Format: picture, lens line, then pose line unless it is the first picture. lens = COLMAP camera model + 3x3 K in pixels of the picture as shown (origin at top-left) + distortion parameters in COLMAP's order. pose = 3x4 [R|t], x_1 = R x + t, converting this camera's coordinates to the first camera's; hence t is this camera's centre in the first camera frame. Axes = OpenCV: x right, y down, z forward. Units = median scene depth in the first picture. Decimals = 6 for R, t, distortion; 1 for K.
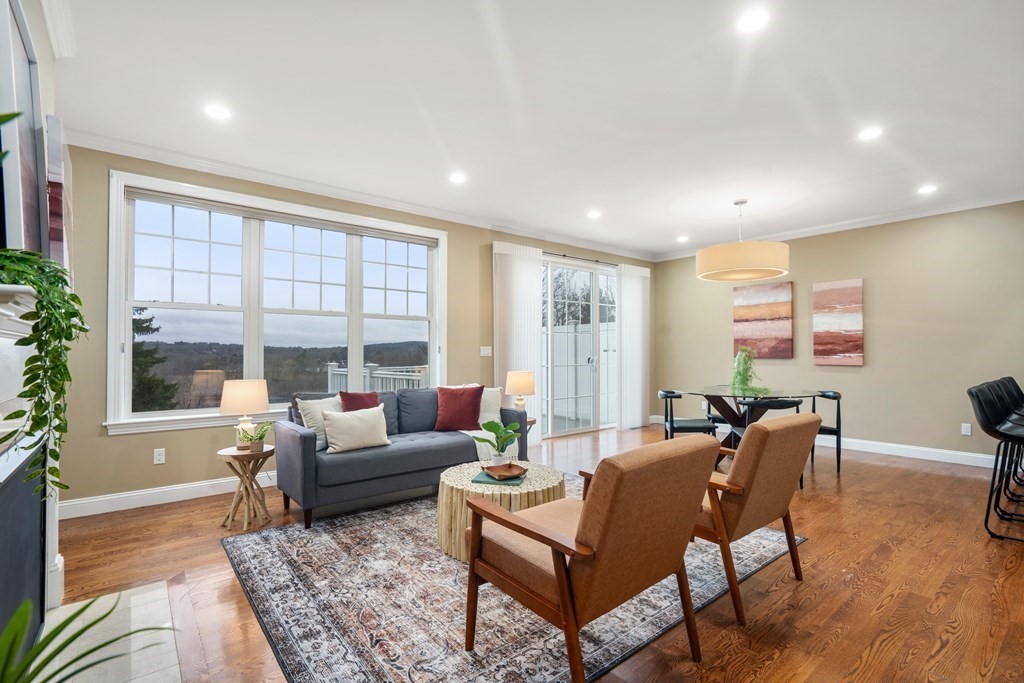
lens RADIAL K [[470.3, 0, 506.3], [0, 470.3, 346.8], [0, 0, 1]] dist [0.004390, 0.000606]
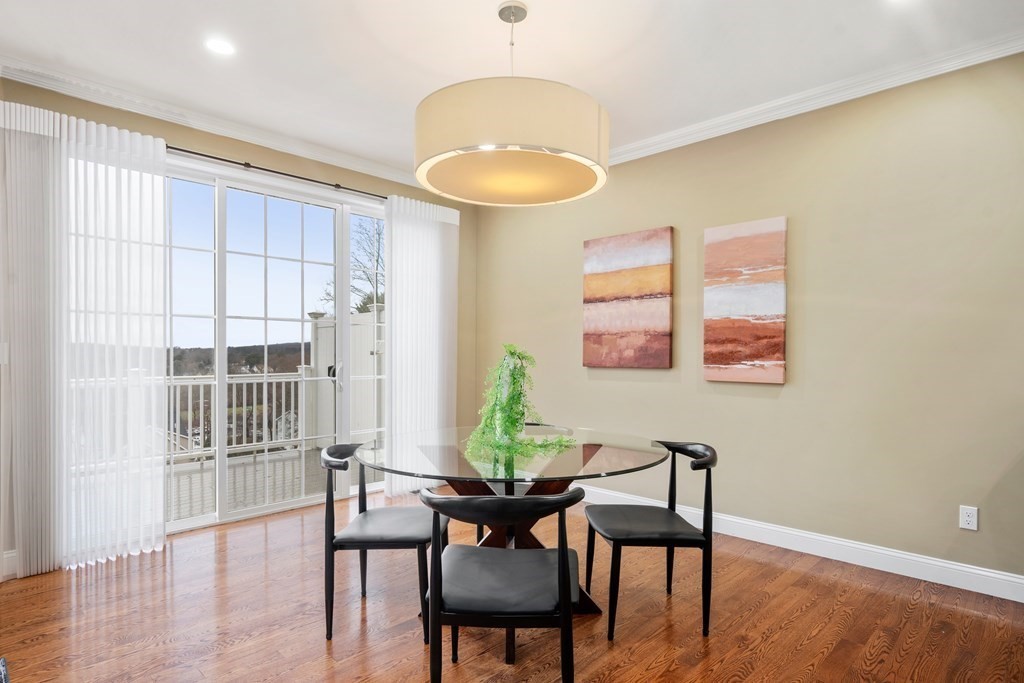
lens RADIAL K [[532.8, 0, 523.8], [0, 532.8, 358.8], [0, 0, 1]] dist [-0.000044, 0.000058]
pose [[0.993480, 0.001475, 0.113997, 0.373477], [-0.003705, 0.999806, 0.019354, 0.001933], [-0.113946, -0.019650, 0.993293, 0.415423]]
